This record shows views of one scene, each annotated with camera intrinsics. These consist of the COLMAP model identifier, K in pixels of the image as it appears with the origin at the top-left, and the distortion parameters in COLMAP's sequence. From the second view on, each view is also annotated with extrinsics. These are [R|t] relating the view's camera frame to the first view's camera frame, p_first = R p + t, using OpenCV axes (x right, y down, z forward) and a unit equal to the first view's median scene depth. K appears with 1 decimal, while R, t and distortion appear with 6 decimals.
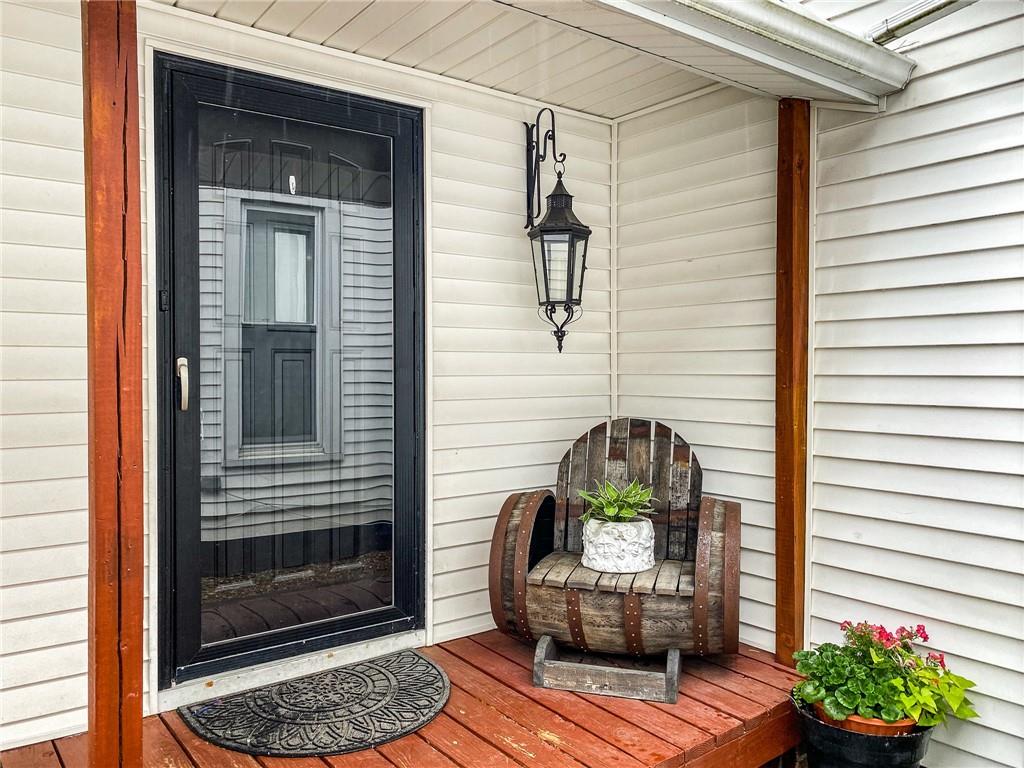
lens RADIAL K [[793.9, 0, 518.3], [0, 793.9, 388.1], [0, 0, 1]] dist [0.068964, -0.005619]
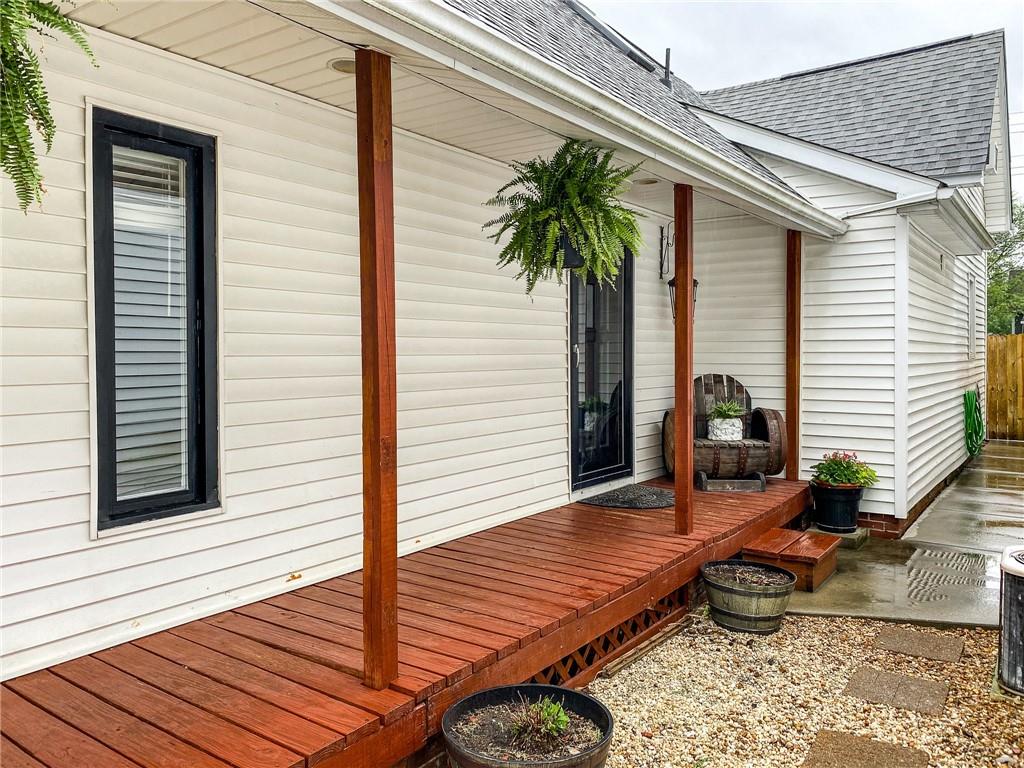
lens RADIAL K [[793.9, 0, 504.9], [0, 793.9, 376.1], [0, 0, 1]] dist [0.068964, -0.005619]
pose [[0.954975, -0.003646, 0.296665, -1.110280], [0.005855, 0.999961, -0.006557, 0.061473], [-0.296629, 0.007999, 0.954959, -0.913827]]
